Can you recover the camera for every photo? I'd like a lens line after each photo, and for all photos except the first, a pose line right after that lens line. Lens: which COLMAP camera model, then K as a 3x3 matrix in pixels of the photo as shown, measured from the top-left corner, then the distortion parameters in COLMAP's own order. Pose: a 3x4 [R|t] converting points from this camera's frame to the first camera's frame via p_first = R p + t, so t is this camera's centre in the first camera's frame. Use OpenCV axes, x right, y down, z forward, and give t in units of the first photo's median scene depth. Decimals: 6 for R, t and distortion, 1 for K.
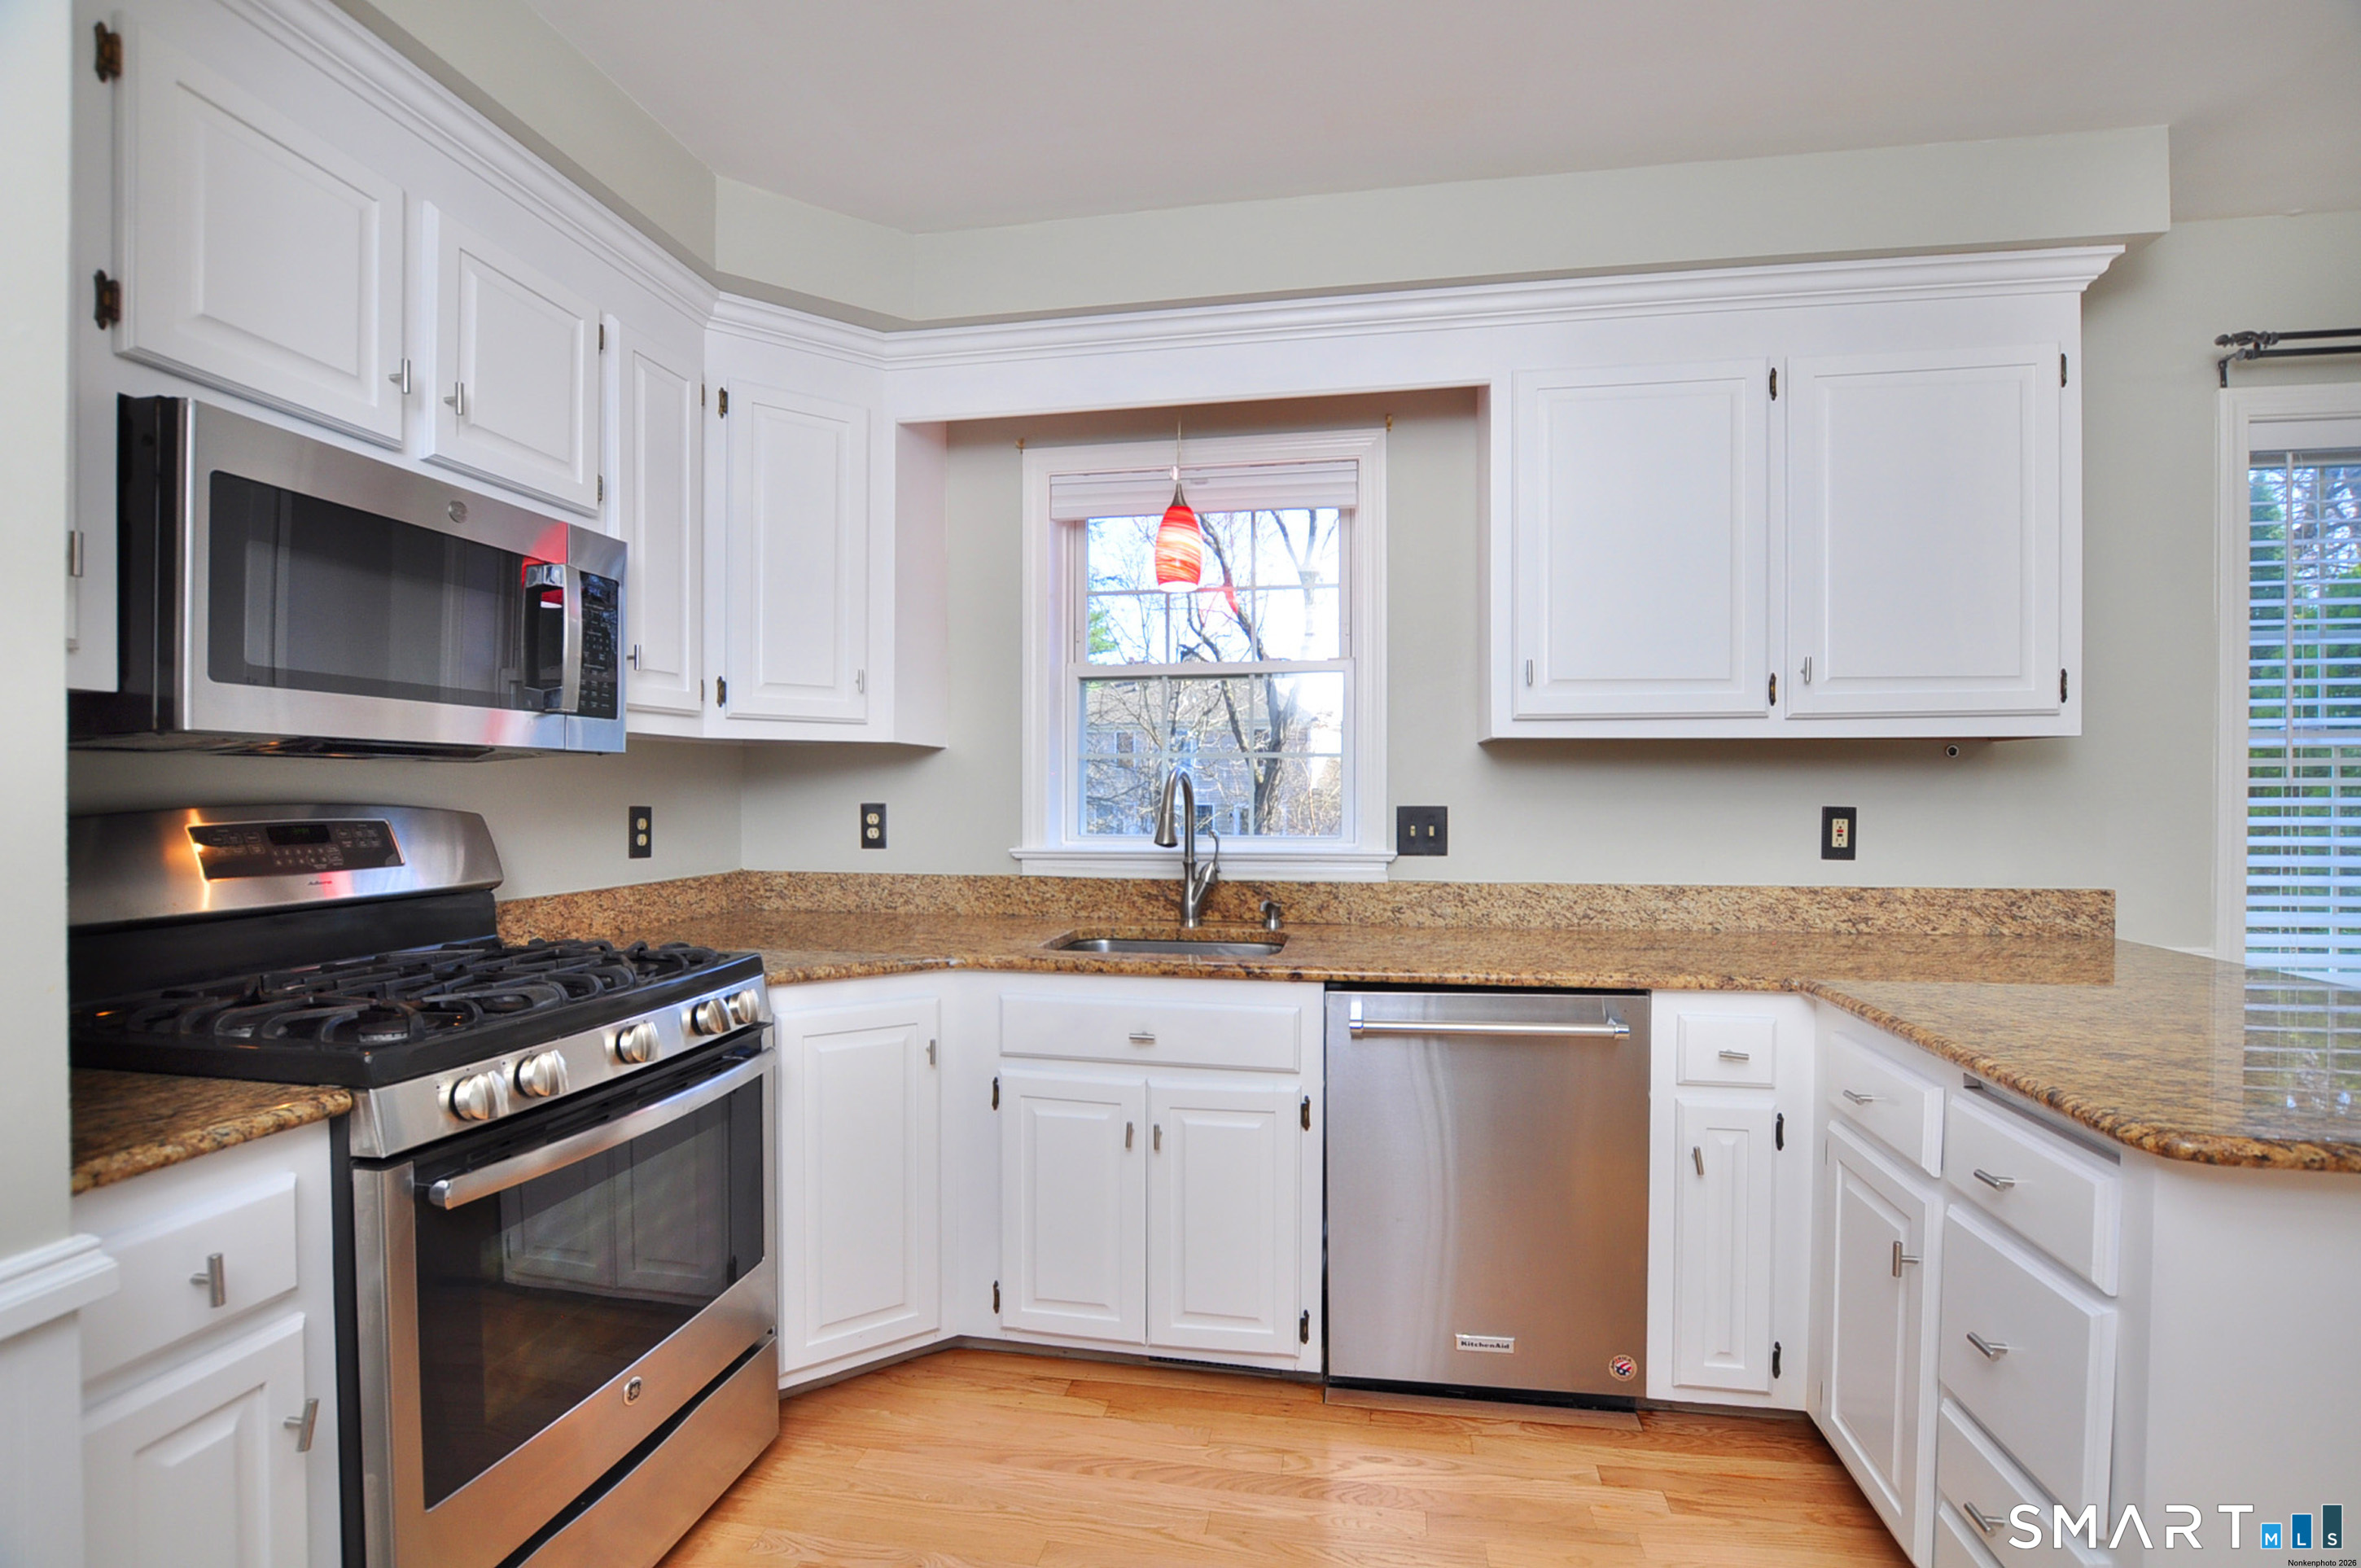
lens RADIAL K [[1051.5, 0, 1190.4], [0, 1051.5, 762.0], [0, 0, 1]] dist [-0.030634, 0.000140]
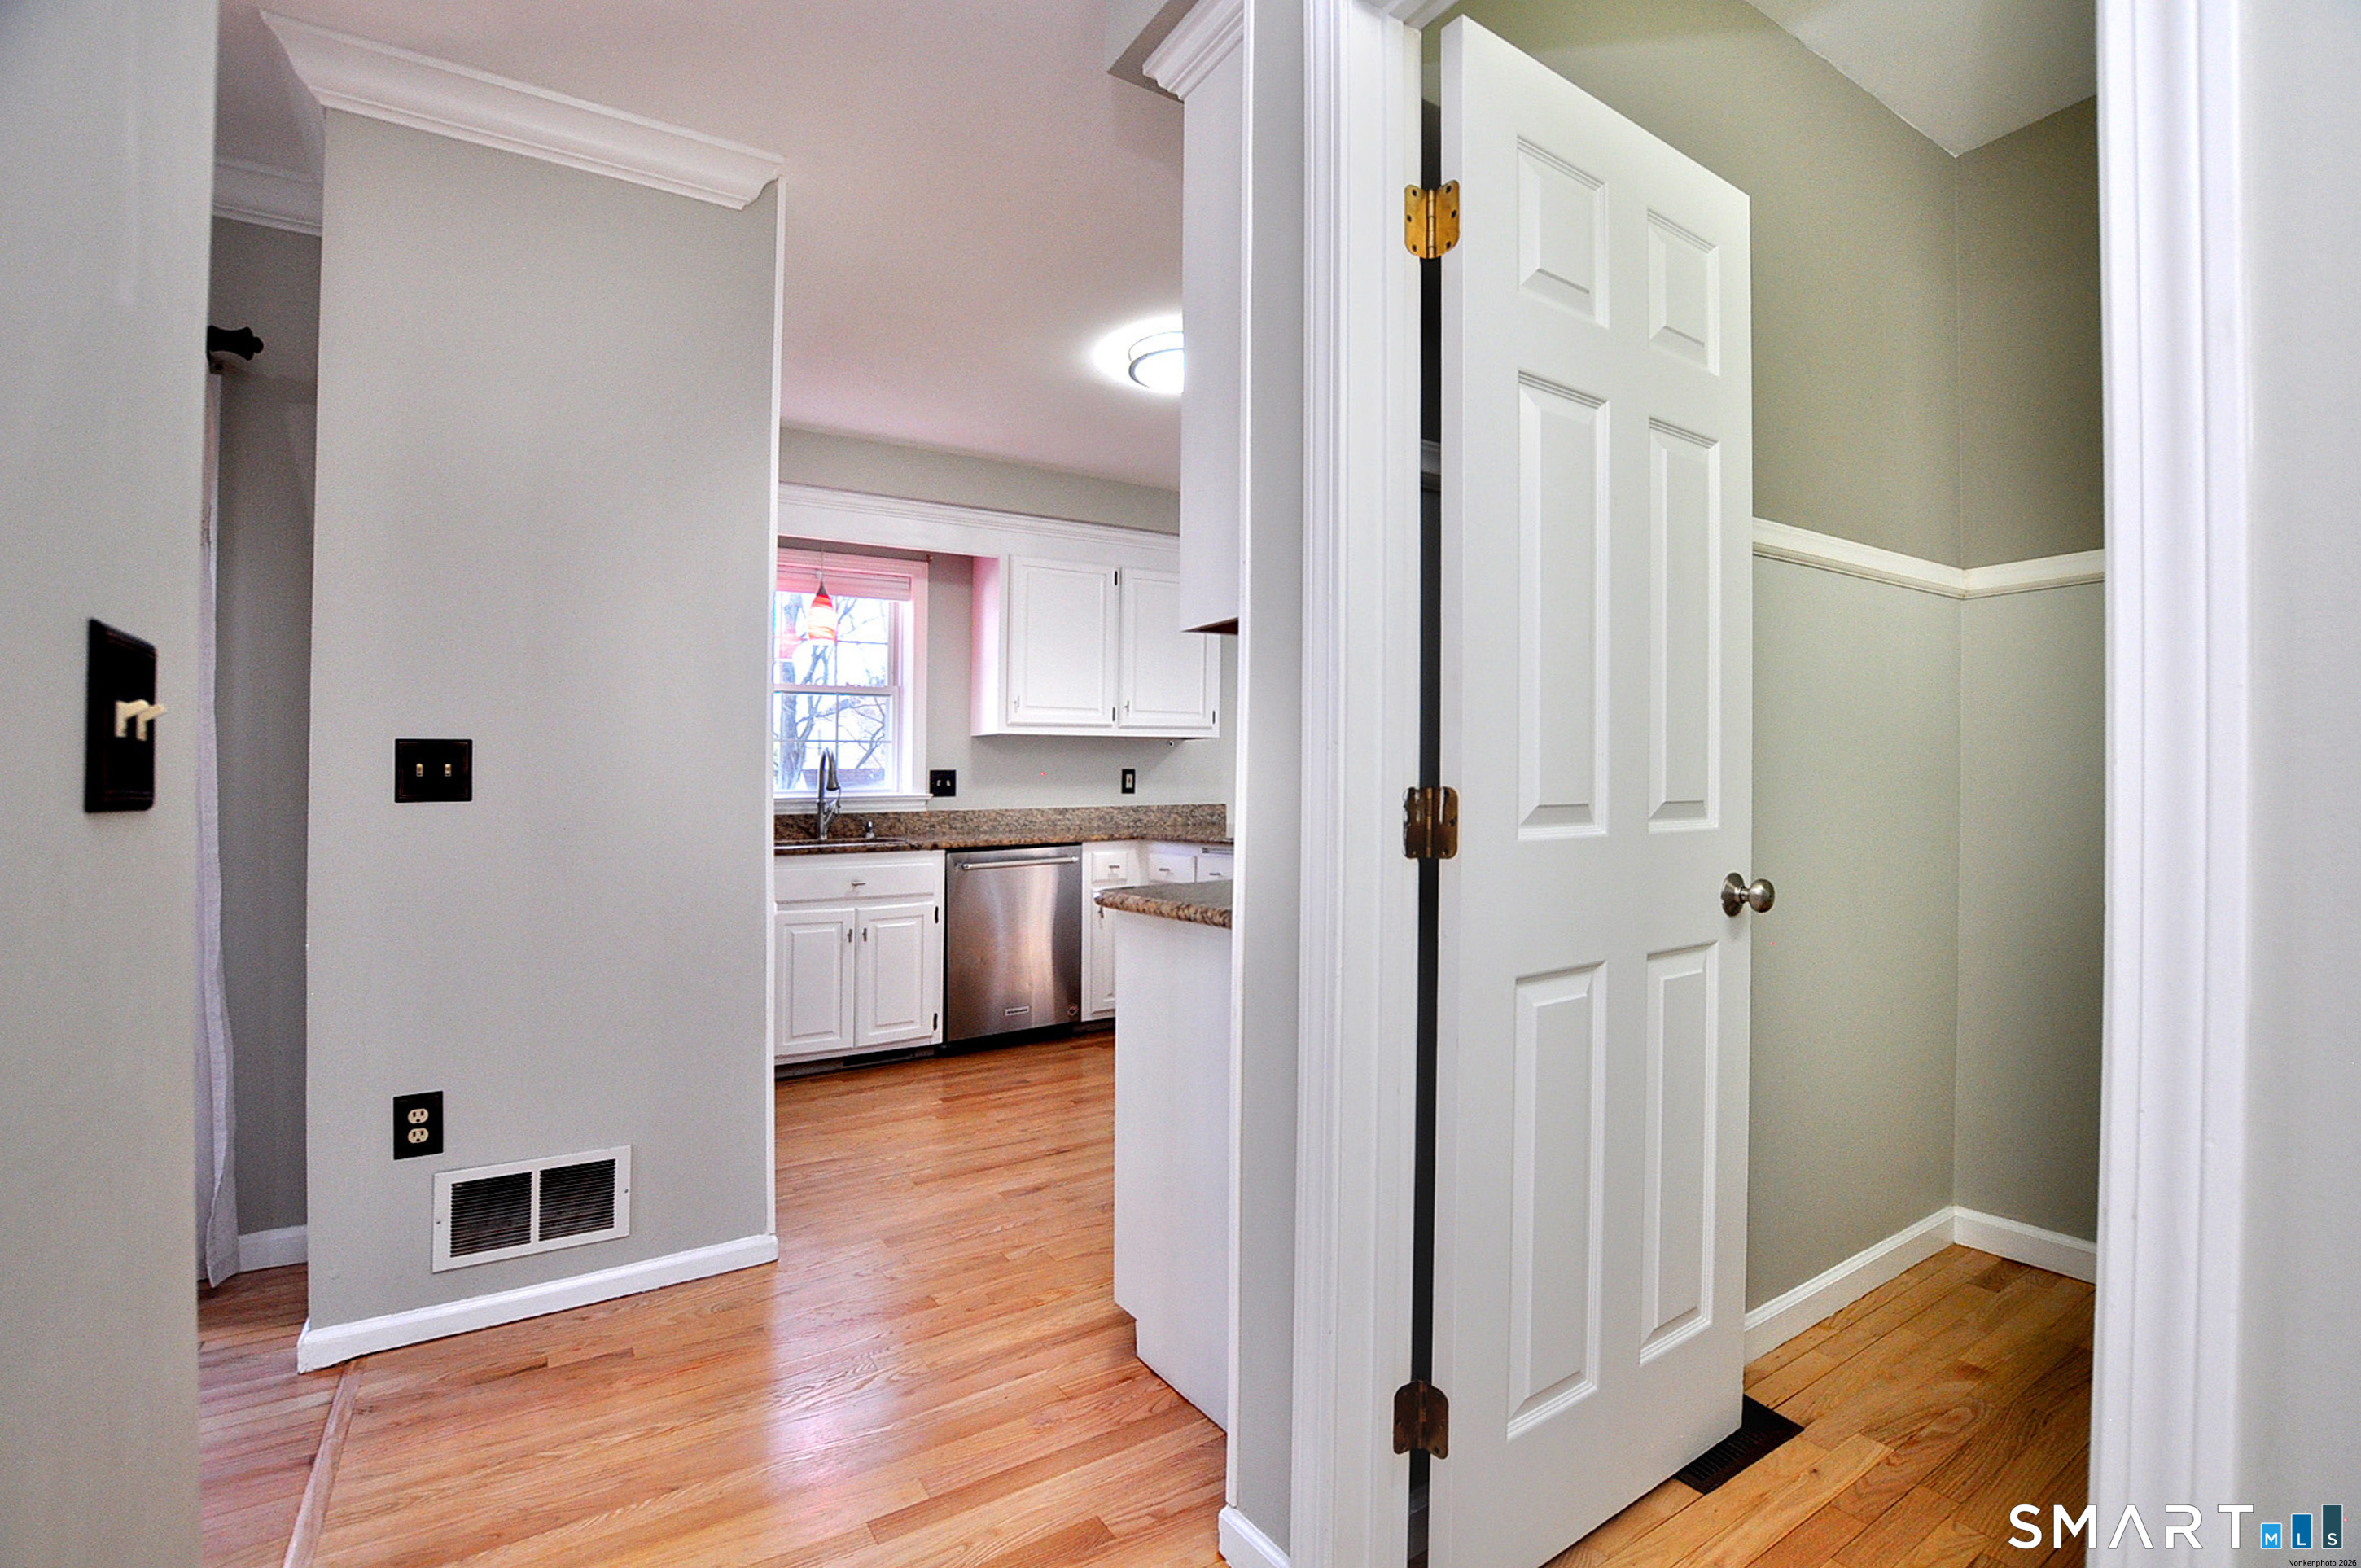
lens RADIAL K [[1051.5, 0, 1190.4], [0, 1051.5, 762.0], [0, 0, 1]] dist [-0.030634, 0.000140]
pose [[0.742283, 0.005239, 0.670066, -0.757851], [-0.003956, 0.999986, -0.003436, 0.036292], [-0.670074, -0.000100, 0.742294, -0.719773]]
